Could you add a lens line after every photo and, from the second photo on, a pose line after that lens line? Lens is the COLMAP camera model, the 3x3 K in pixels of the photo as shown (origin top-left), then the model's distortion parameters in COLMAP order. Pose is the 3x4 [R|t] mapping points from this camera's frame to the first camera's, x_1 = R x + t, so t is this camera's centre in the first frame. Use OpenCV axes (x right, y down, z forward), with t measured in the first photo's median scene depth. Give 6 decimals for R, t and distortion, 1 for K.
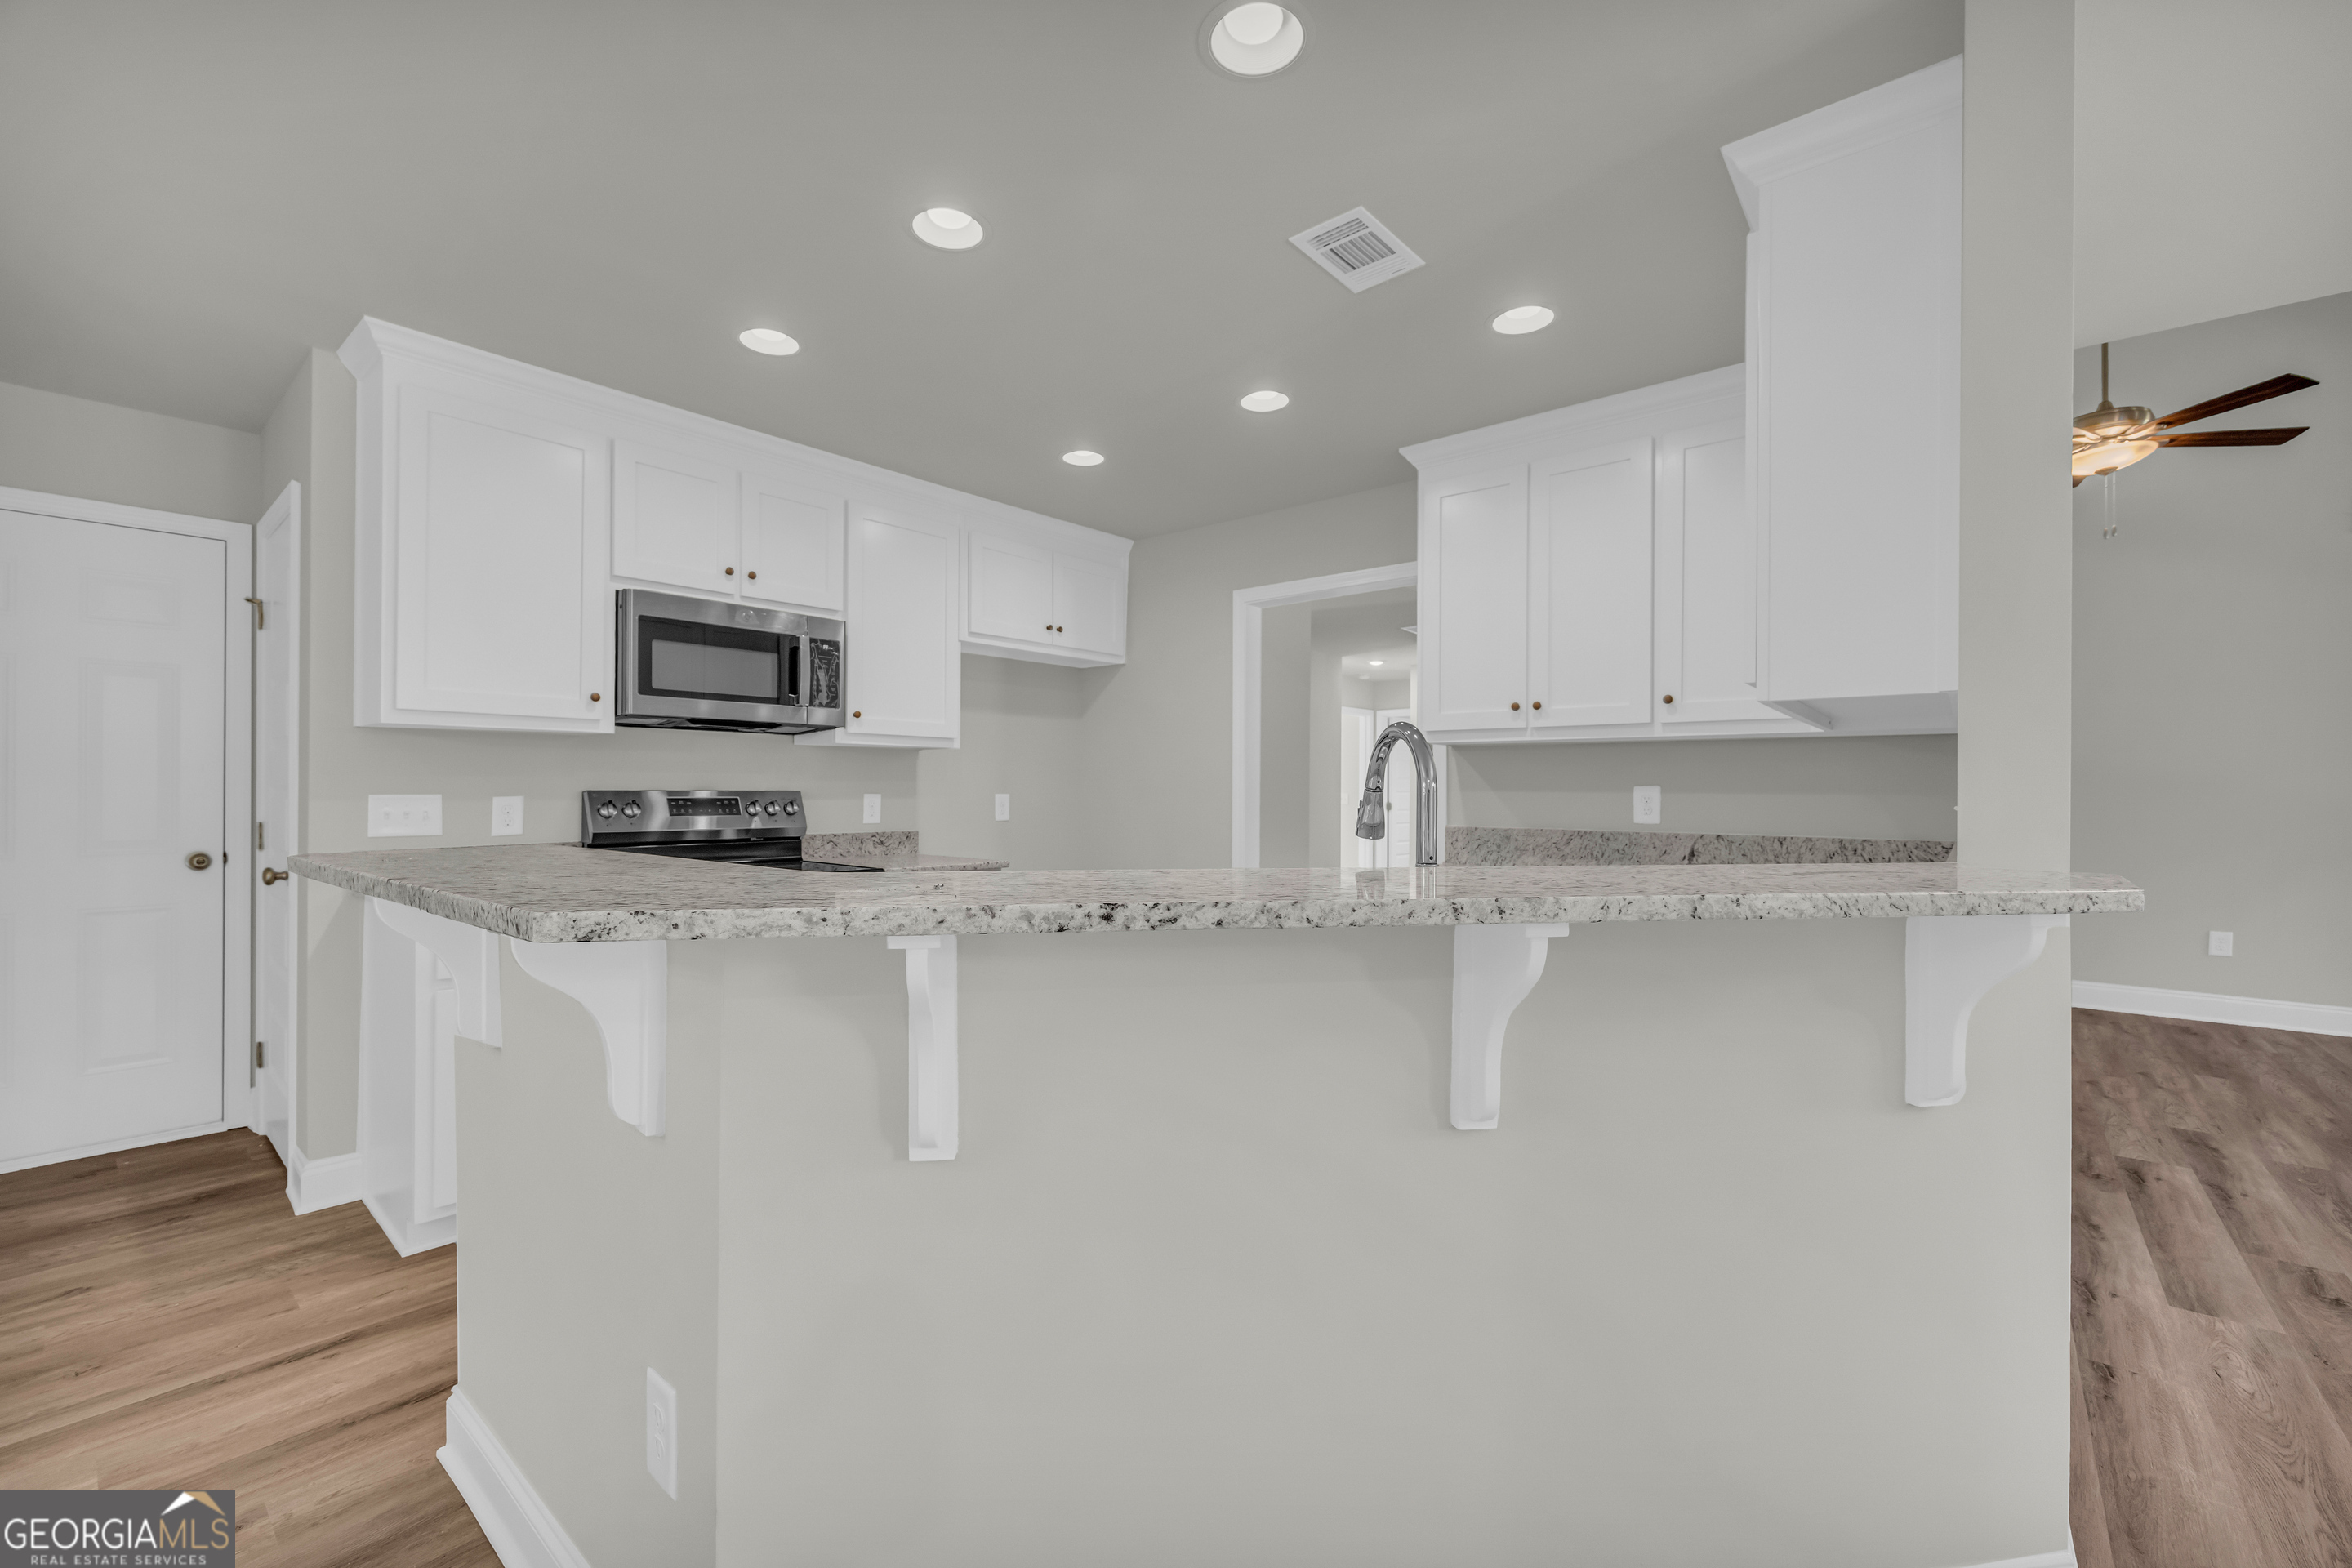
lens RADIAL K [[960.4, 0, 1185.8], [0, 960.4, 793.0], [0, 0, 1]] dist [-0.003711, 0.000945]
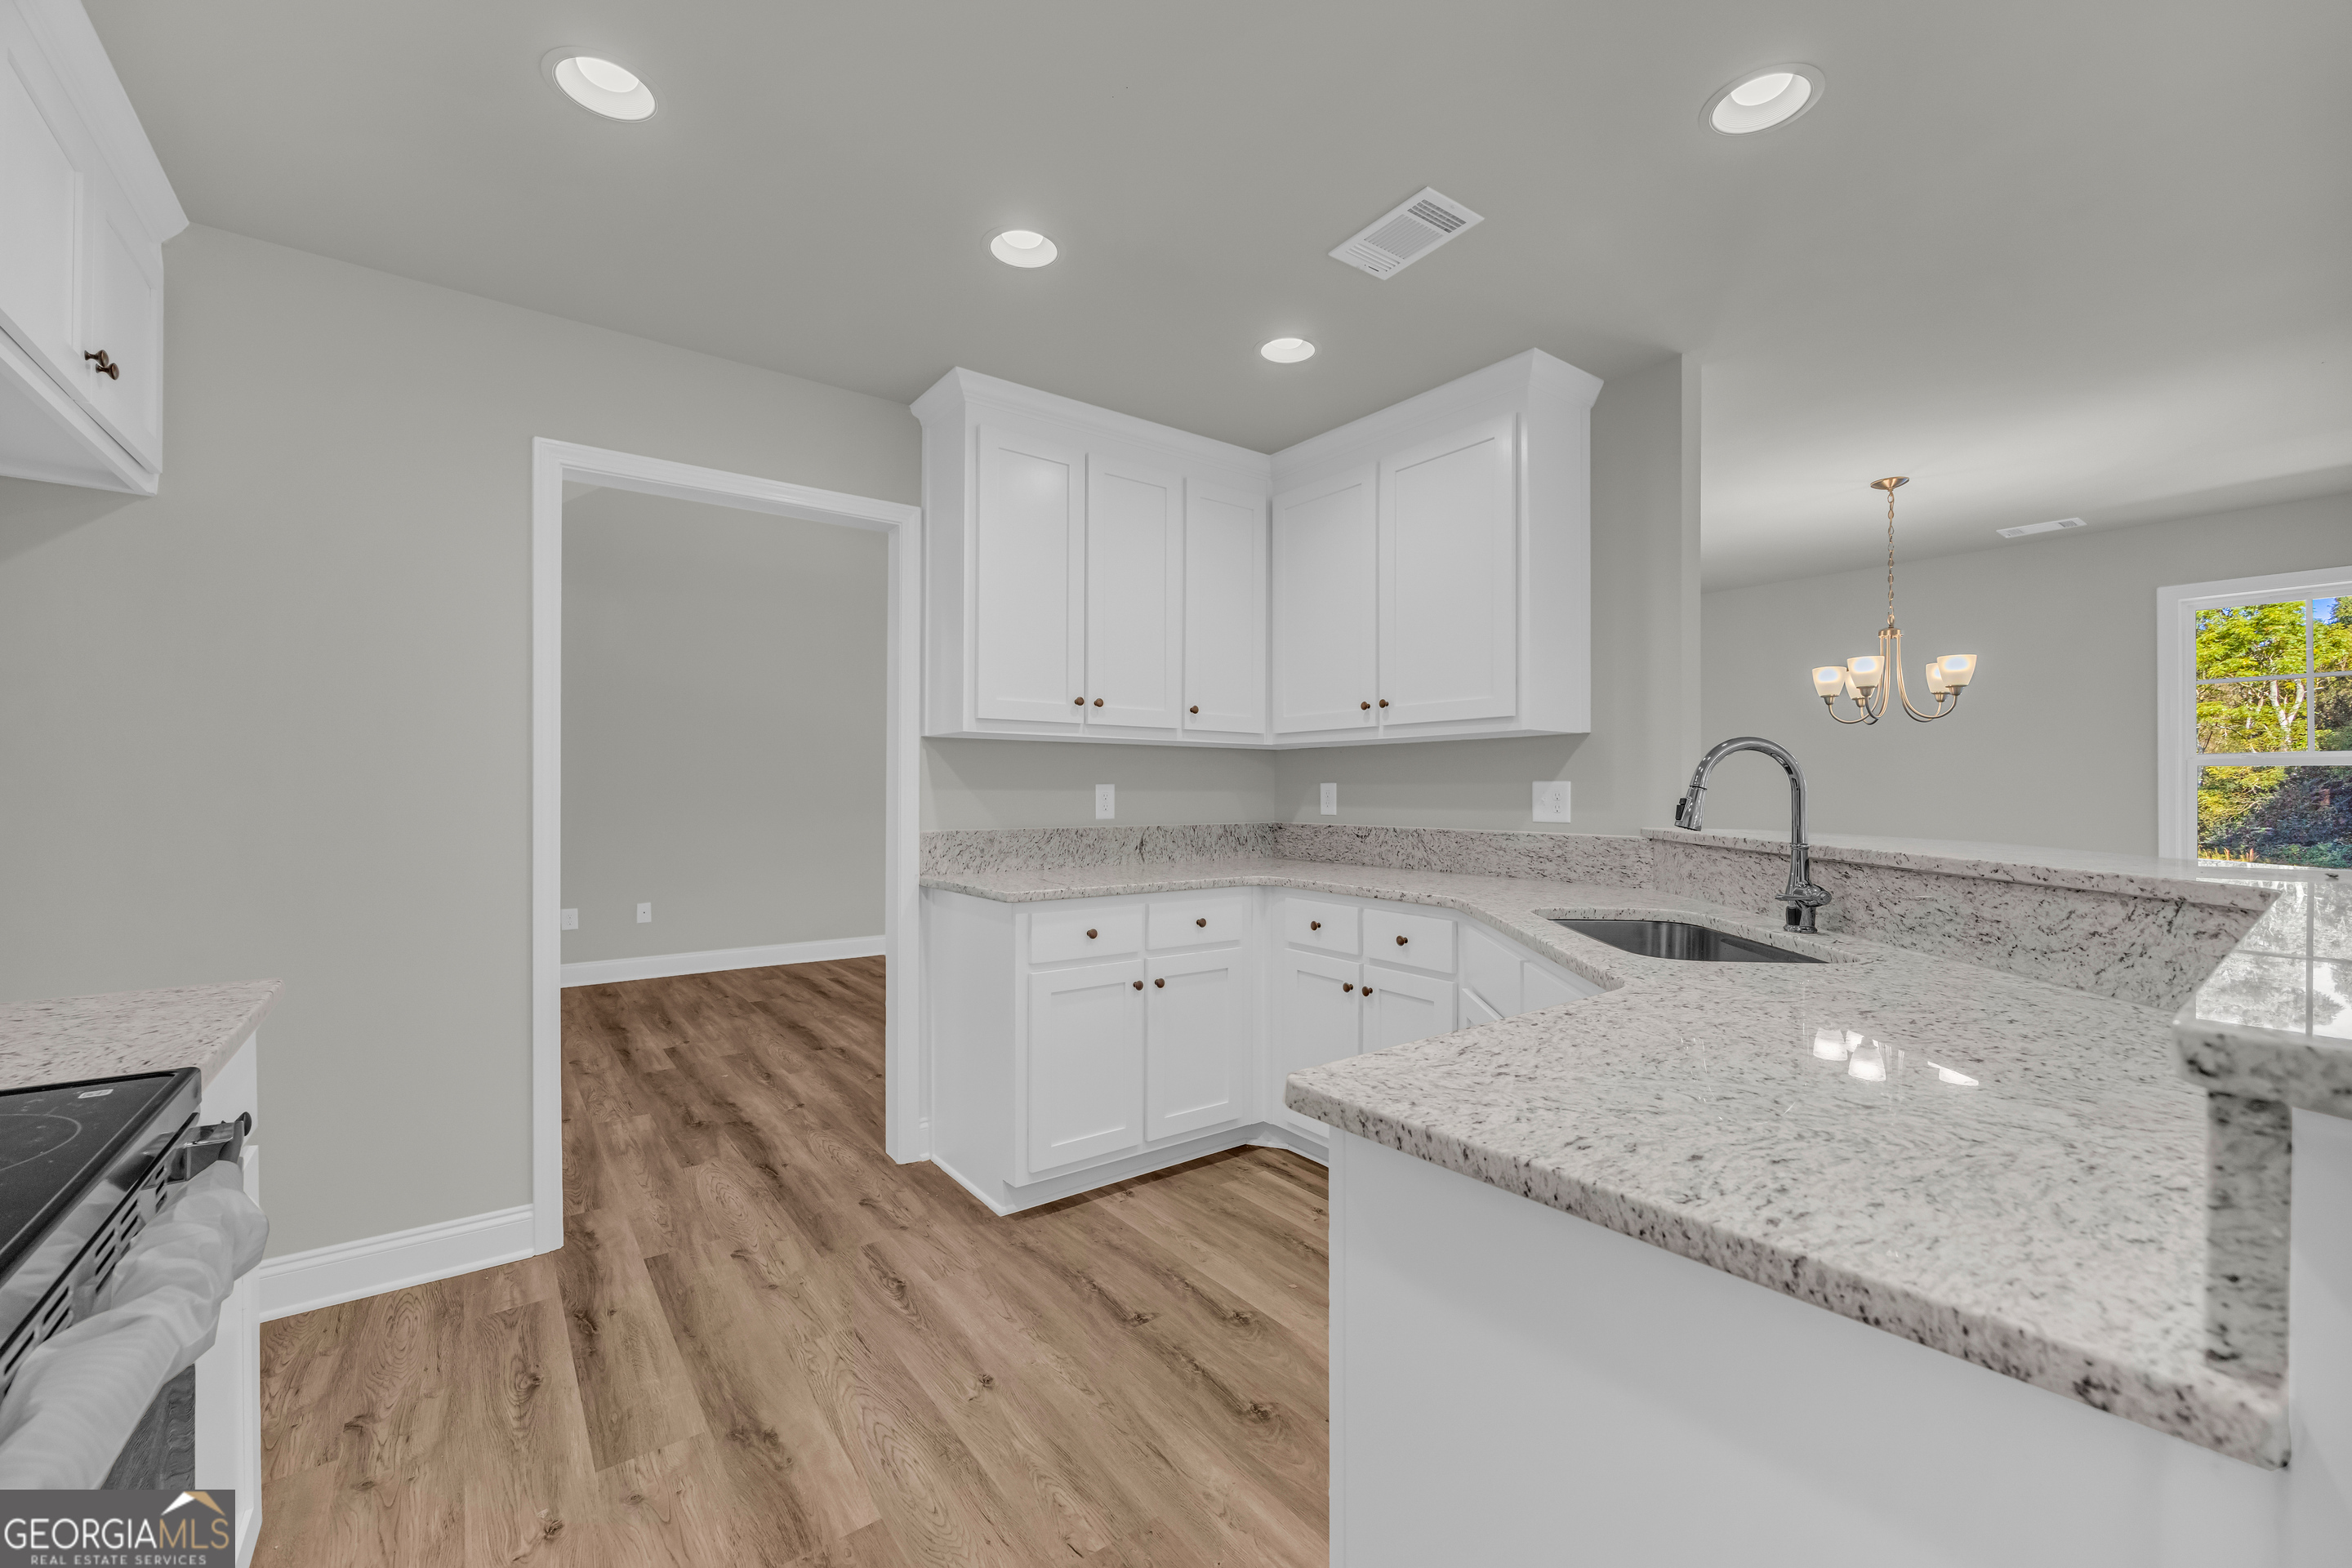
lens RADIAL K [[942.4, 0, 1181.8], [0, 942.4, 789.7], [0, 0, 1]] dist [-0.008113, -0.000099]
pose [[0.226491, -0.002388, 0.974010, -0.521293], [0.004858, 0.999987, 0.001323, -0.002395], [-0.974001, 0.004432, 0.226500, 0.654680]]
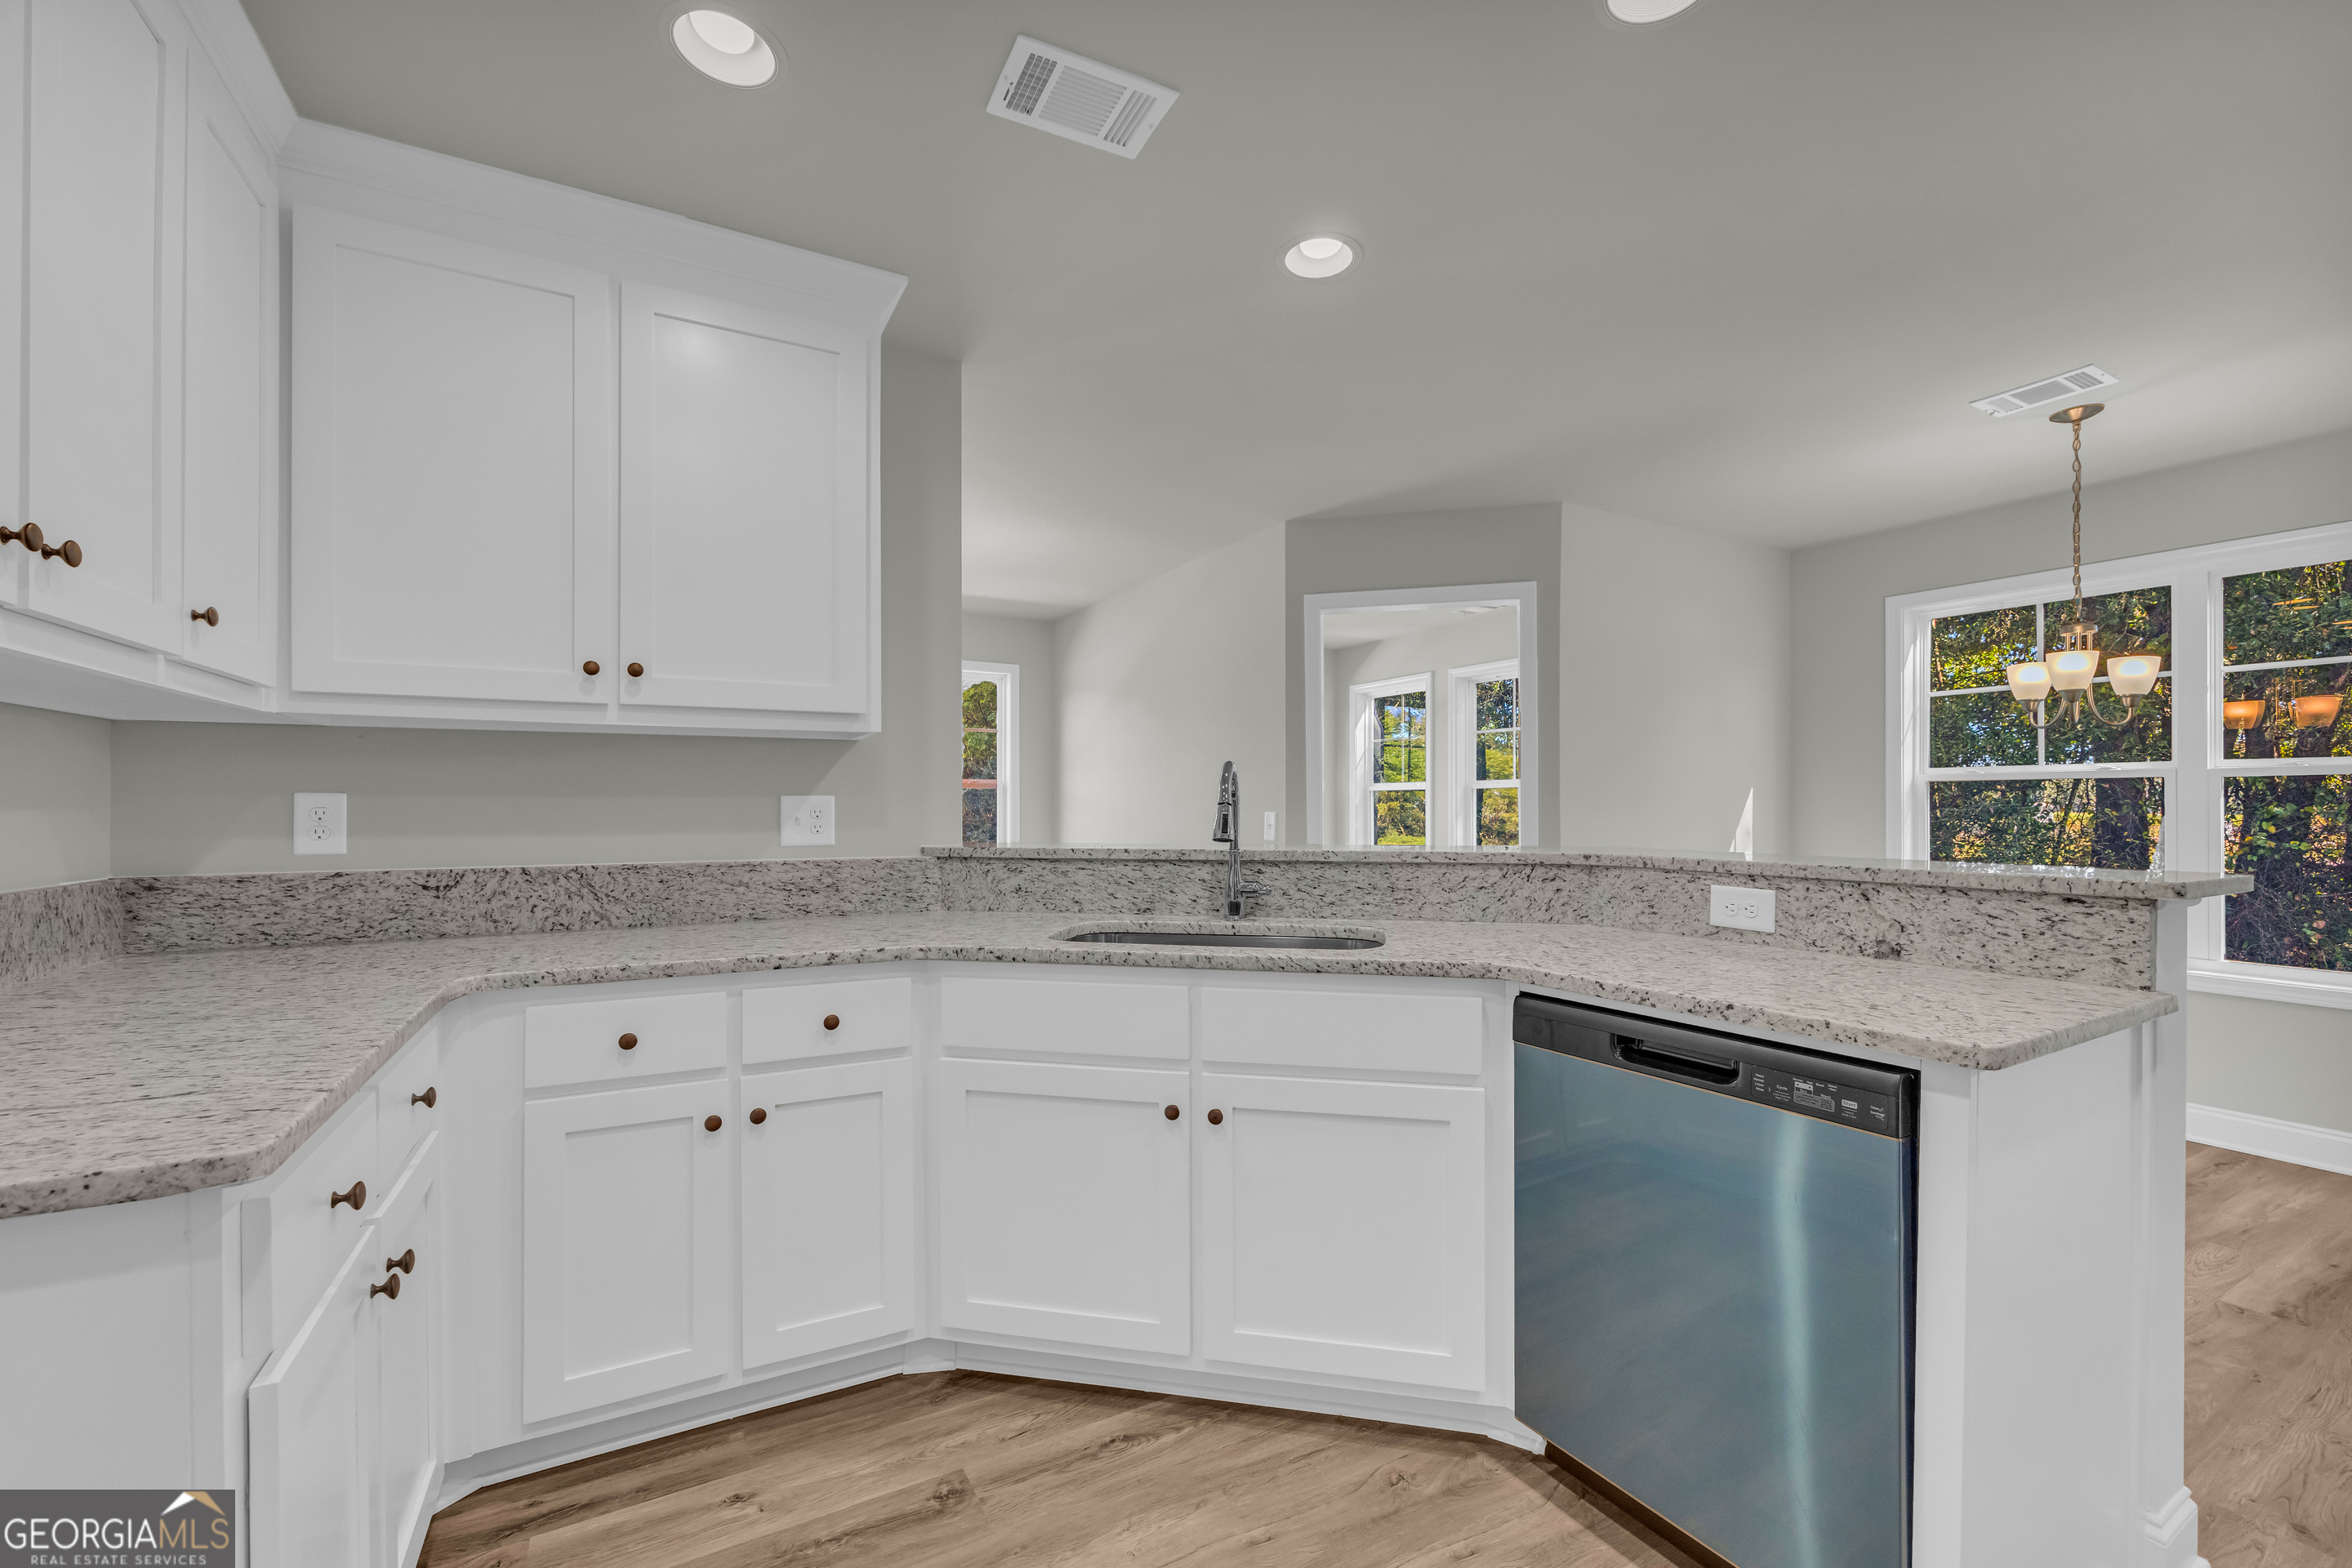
lens RADIAL K [[960.4, 0, 1173.6], [0, 960.4, 801.3], [0, 0, 1]] dist [-0.003711, 0.000945]
pose [[-0.932140, -0.002297, 0.362091, -0.108612], [-0.001102, 0.999993, 0.003508, -0.005564], [-0.362096, 0.002871, -0.932136, 1.100262]]
